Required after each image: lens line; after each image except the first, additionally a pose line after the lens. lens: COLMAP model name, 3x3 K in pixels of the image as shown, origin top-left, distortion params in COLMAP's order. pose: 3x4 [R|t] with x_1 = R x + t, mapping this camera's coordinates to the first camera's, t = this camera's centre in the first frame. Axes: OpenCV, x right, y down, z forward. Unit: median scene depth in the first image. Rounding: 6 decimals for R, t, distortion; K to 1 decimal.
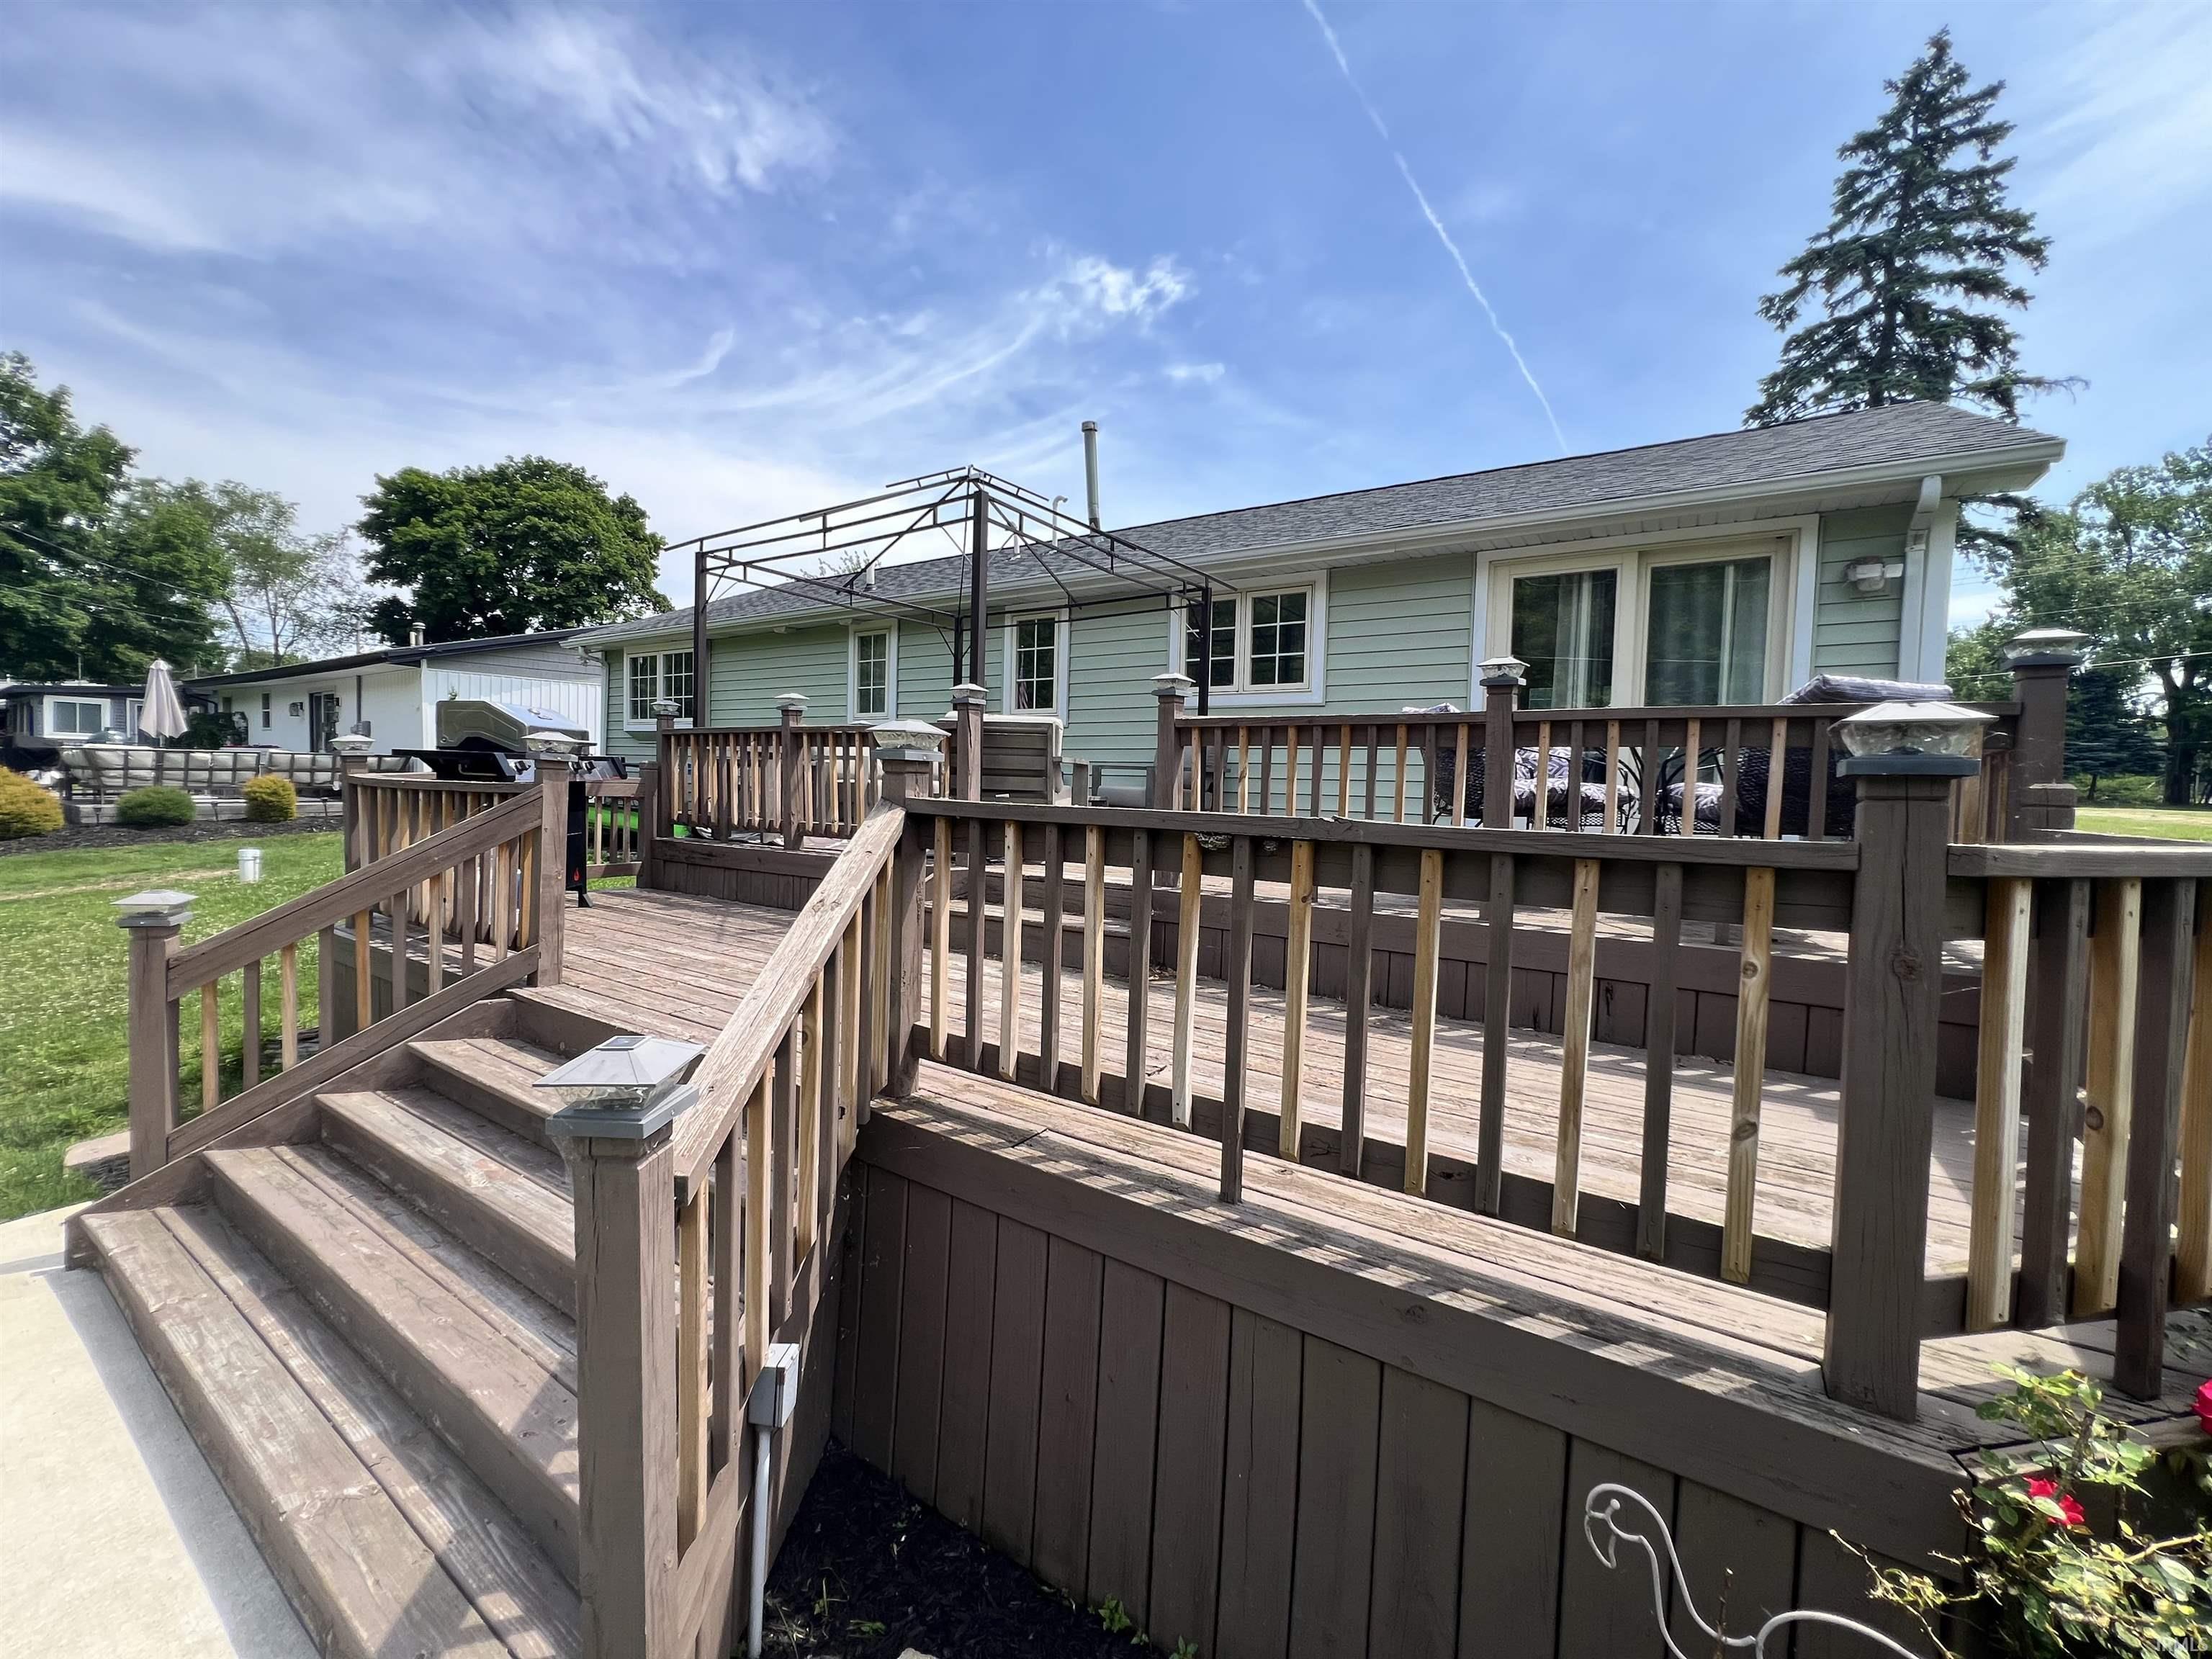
lens RADIAL K [[898.5, 0, 1099.8], [0, 898.5, 826.5], [0, 0, 1]] dist [-0.001403, -0.000356]
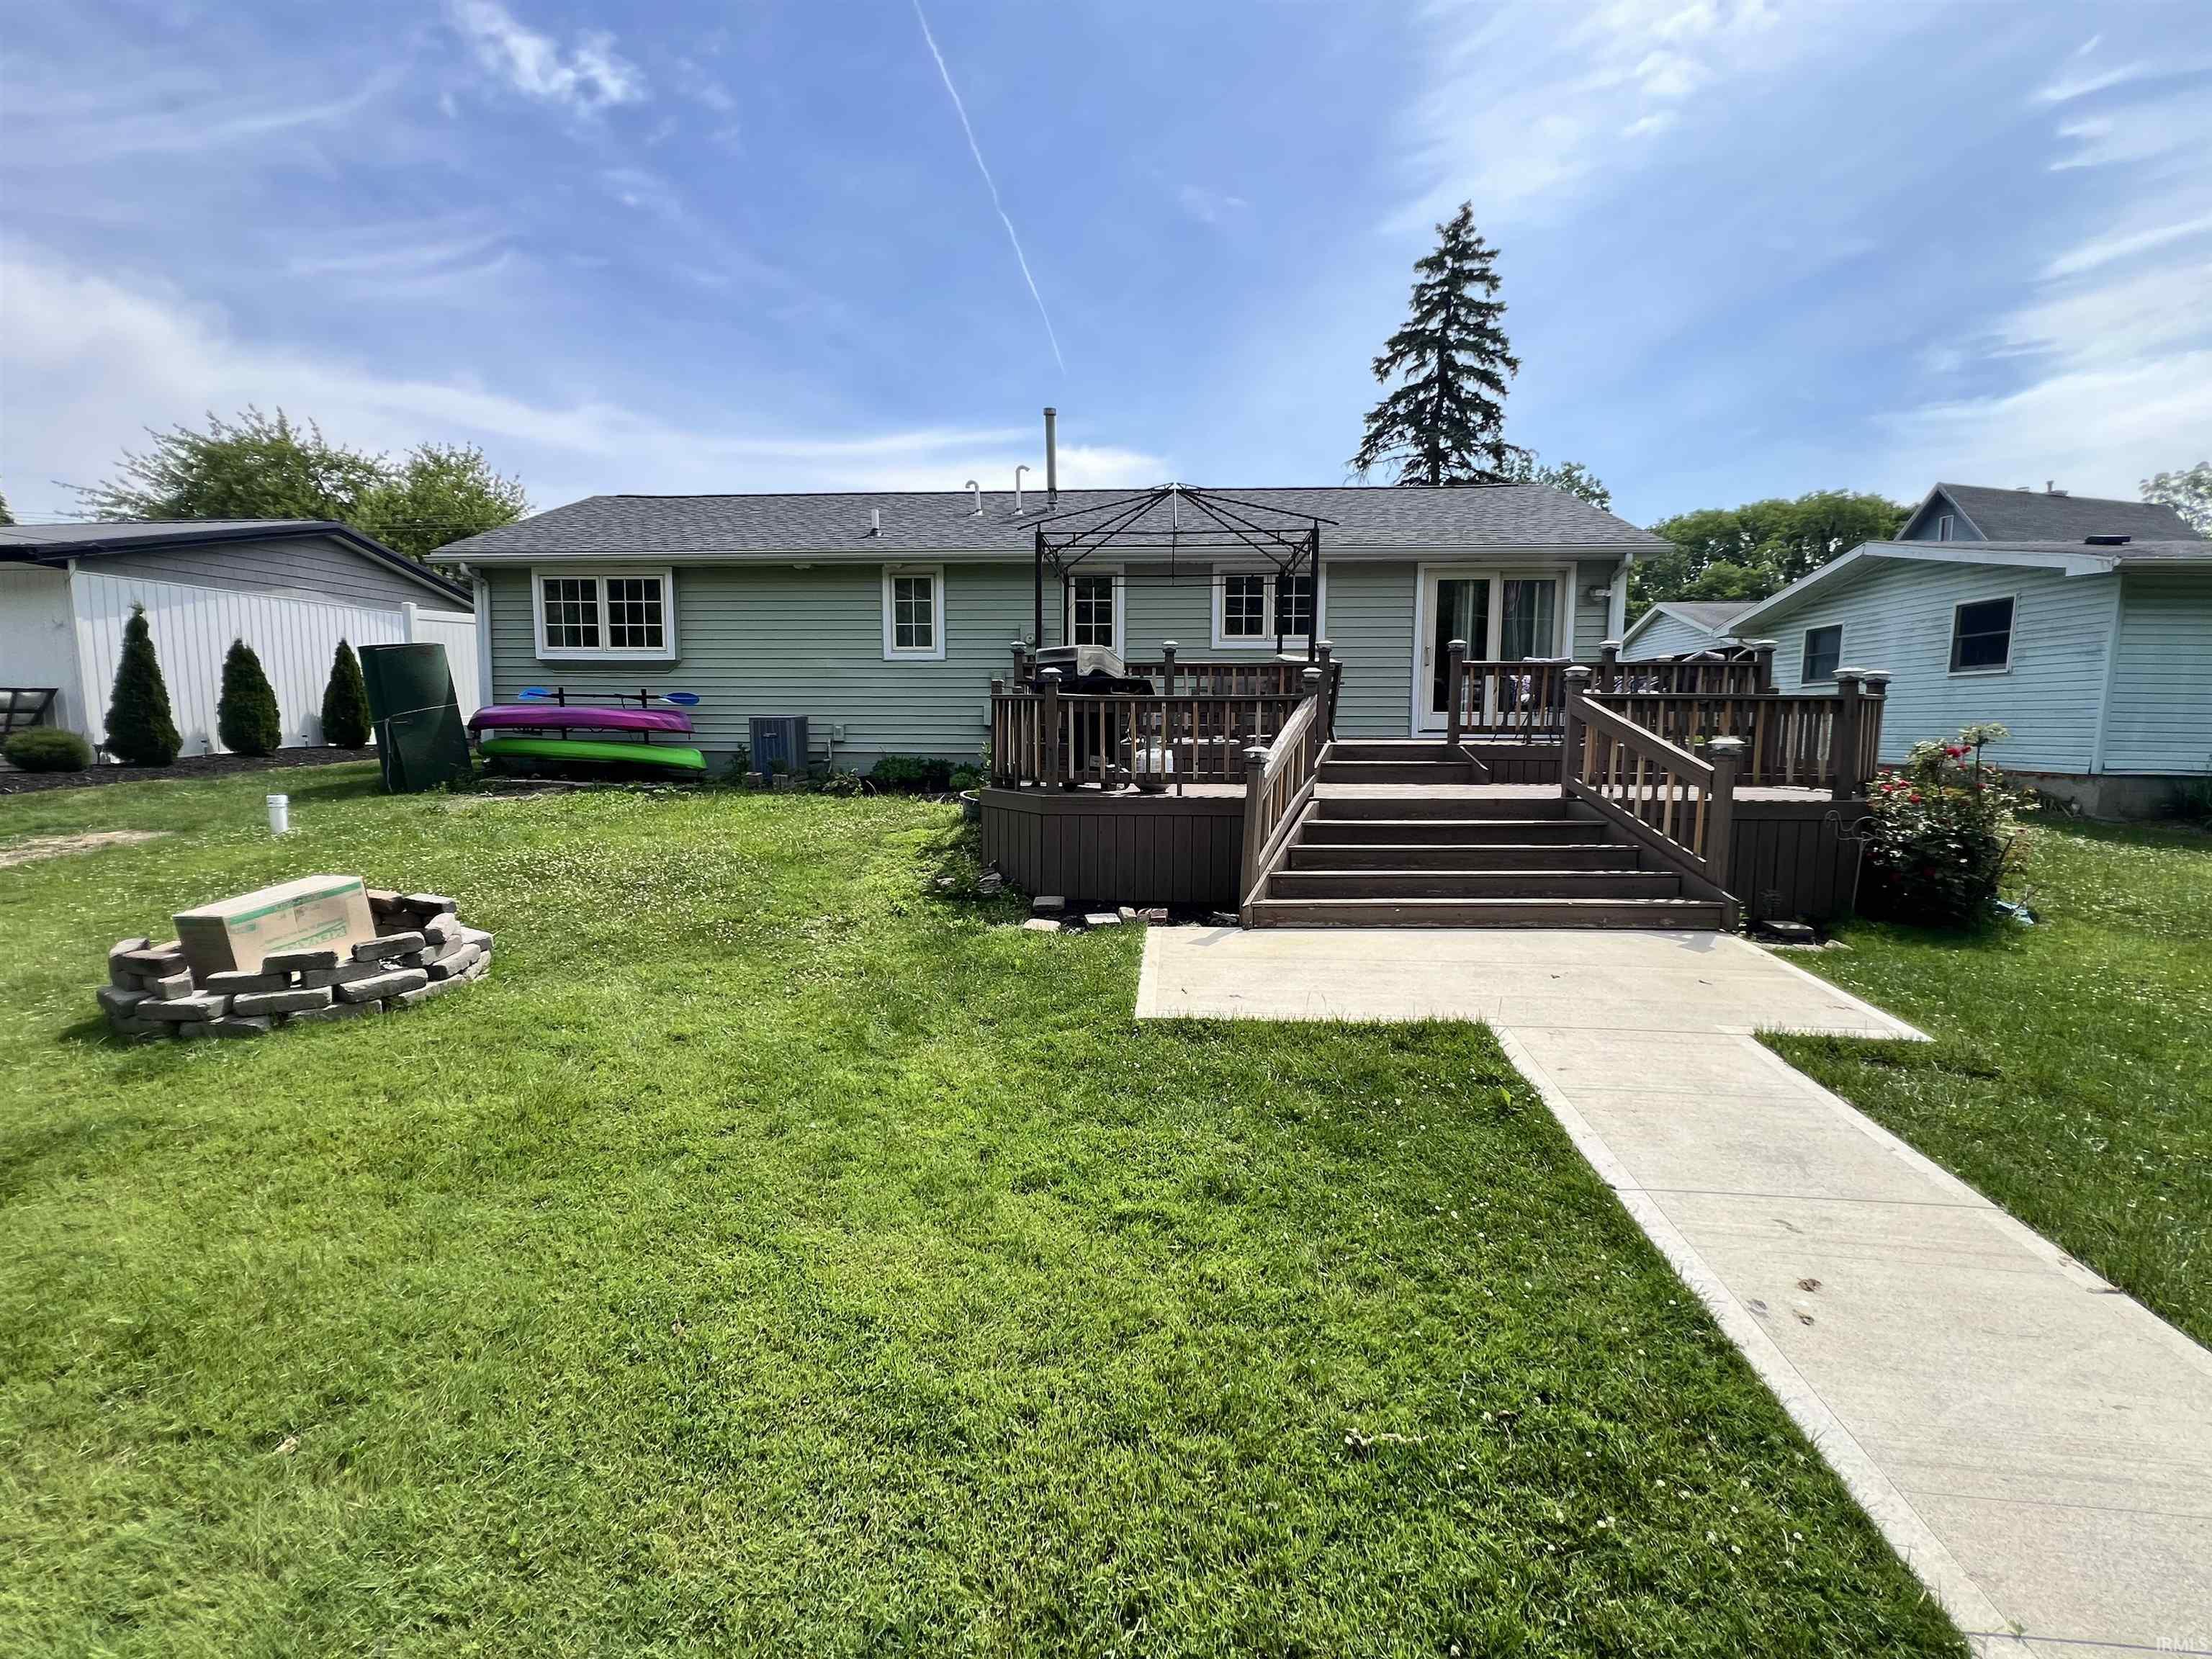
lens RADIAL K [[977.9, 0, 1106.0], [0, 977.9, 829.5], [0, 0, 1]] dist [-0.001506, 0.000011]
pose [[0.857509, -0.078507, 0.508444, -0.669030], [0.046160, 0.996043, 0.075946, 0.021181], [-0.512394, -0.041654, 0.857740, -0.198305]]
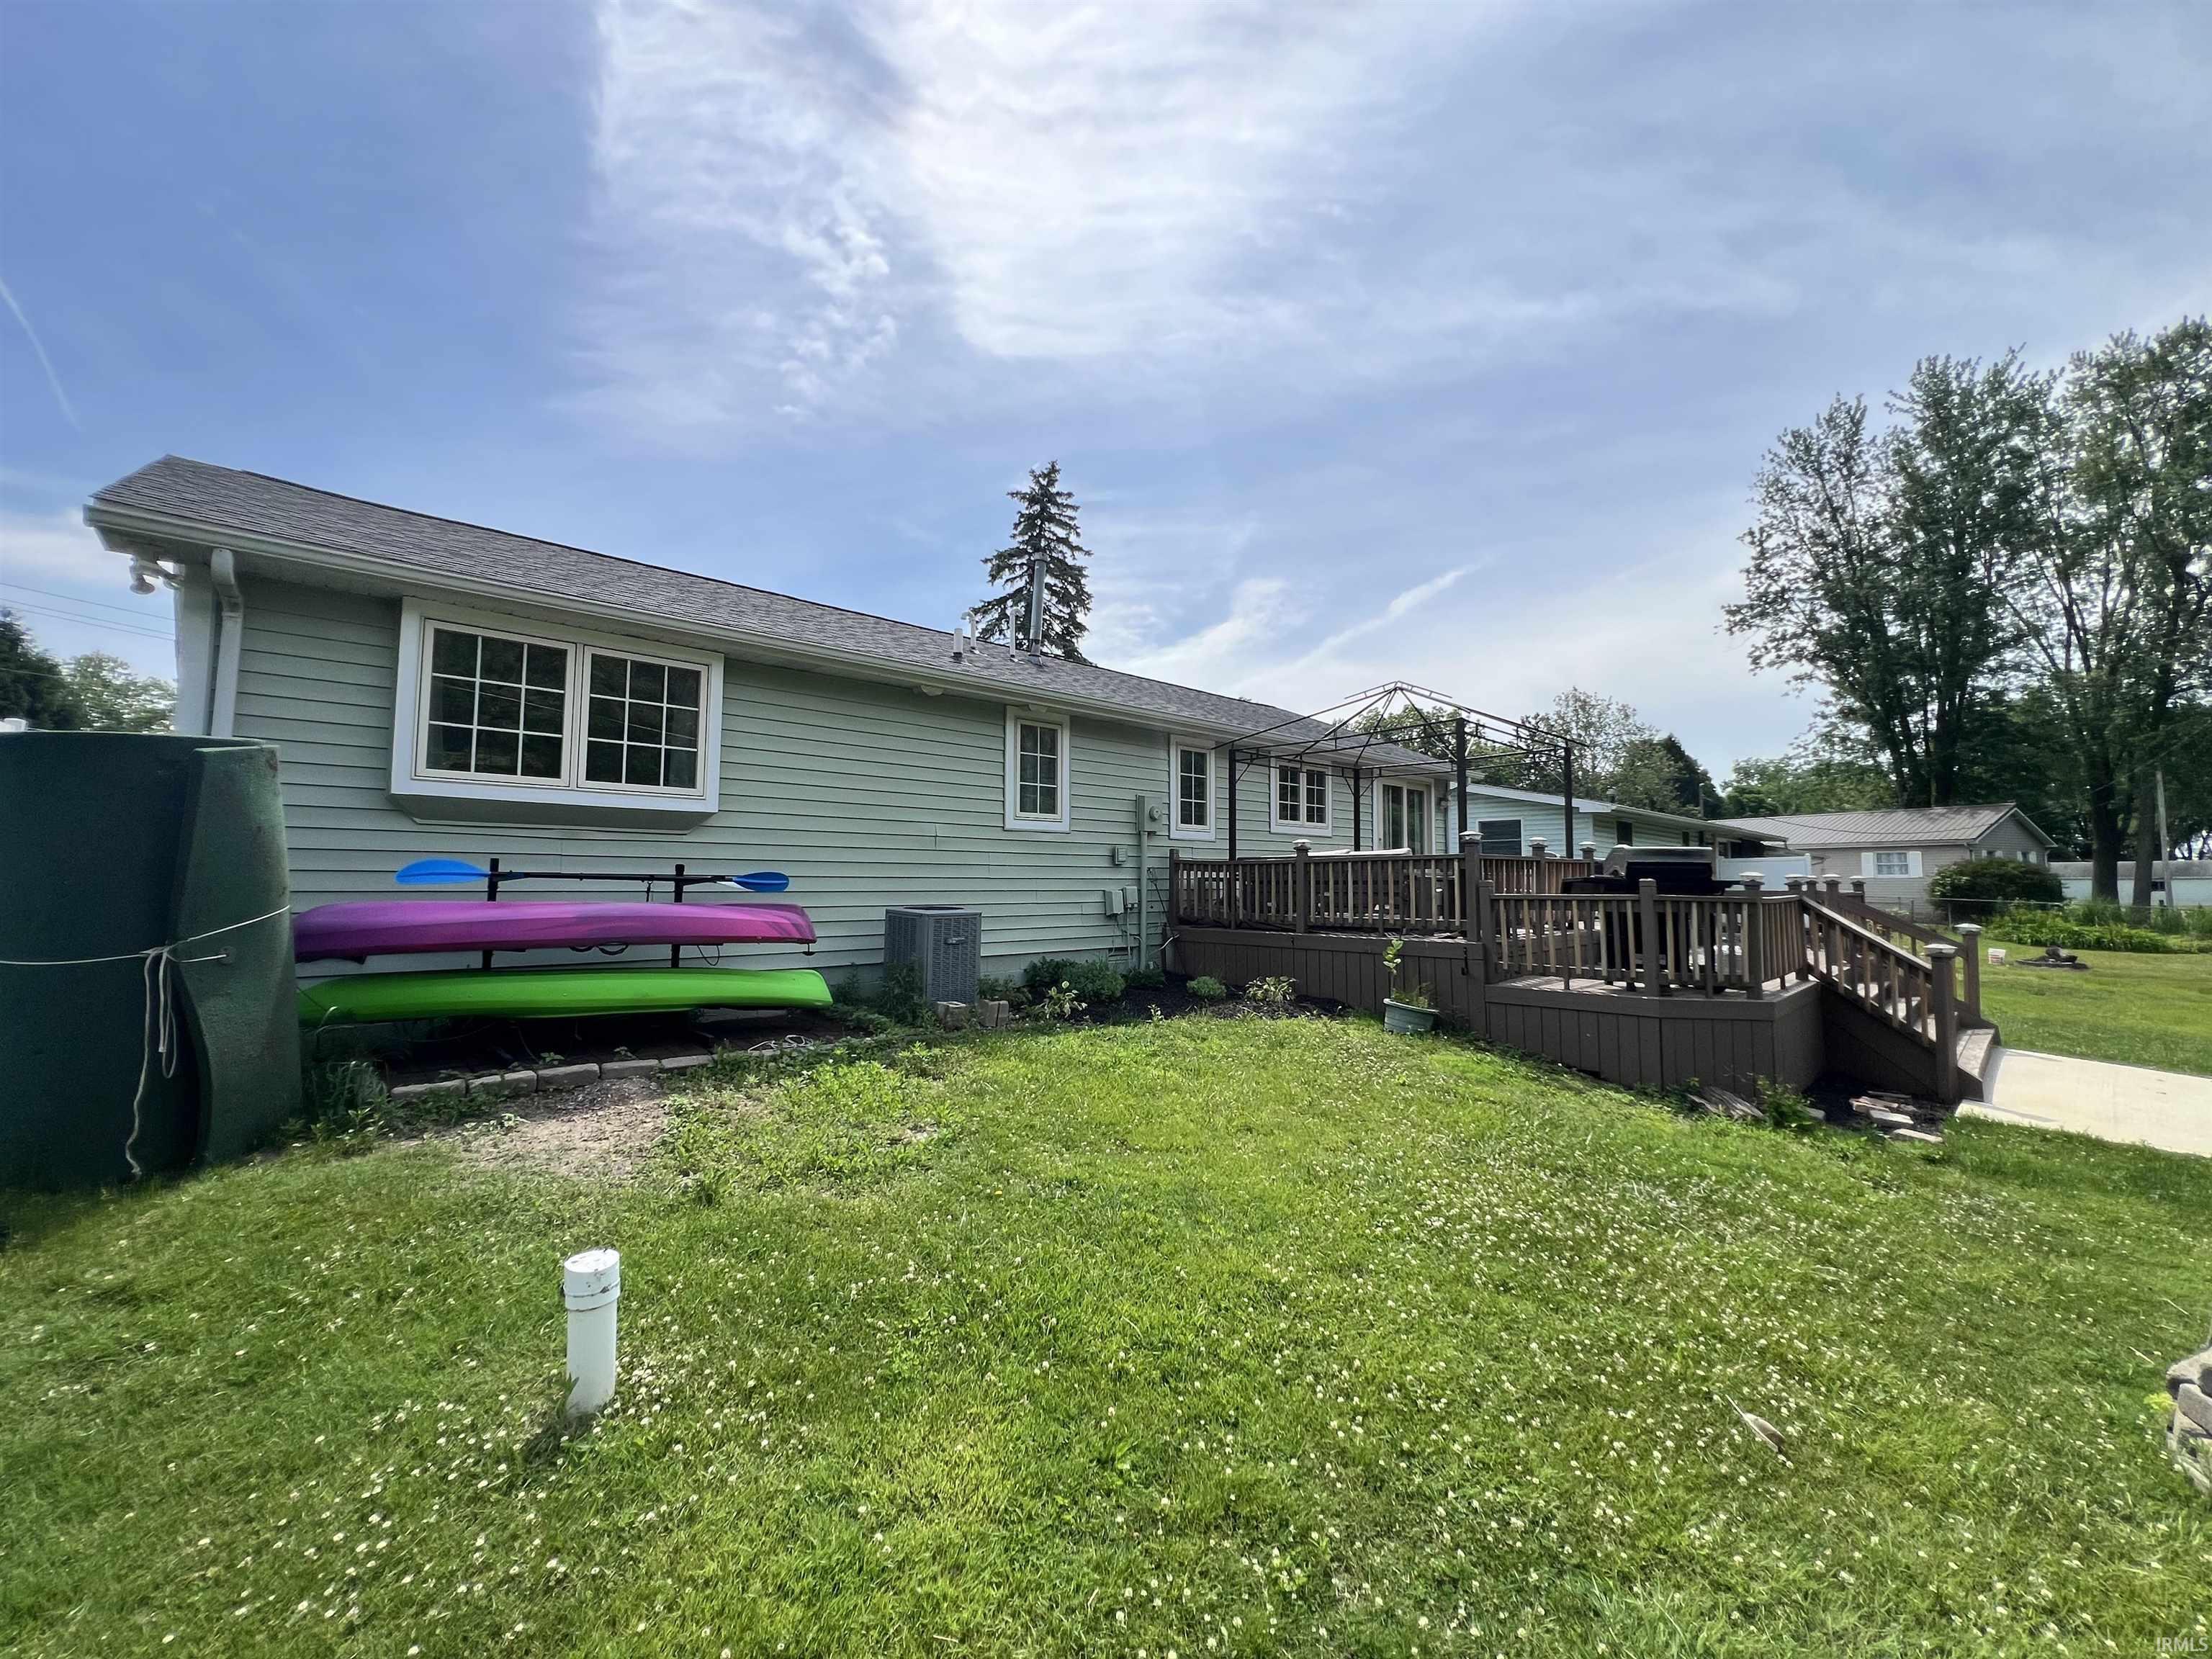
lens RADIAL K [[888.9, 0, 1096.5], [0, 888.9, 839.8], [0, 0, 1]] dist [-0.000532, -0.000034]
pose [[0.227022, 0.020282, 0.973678, -1.040056], [0.051665, 0.998124, -0.032838, -0.067221], [-0.972518, 0.057760, 0.225549, 0.720909]]
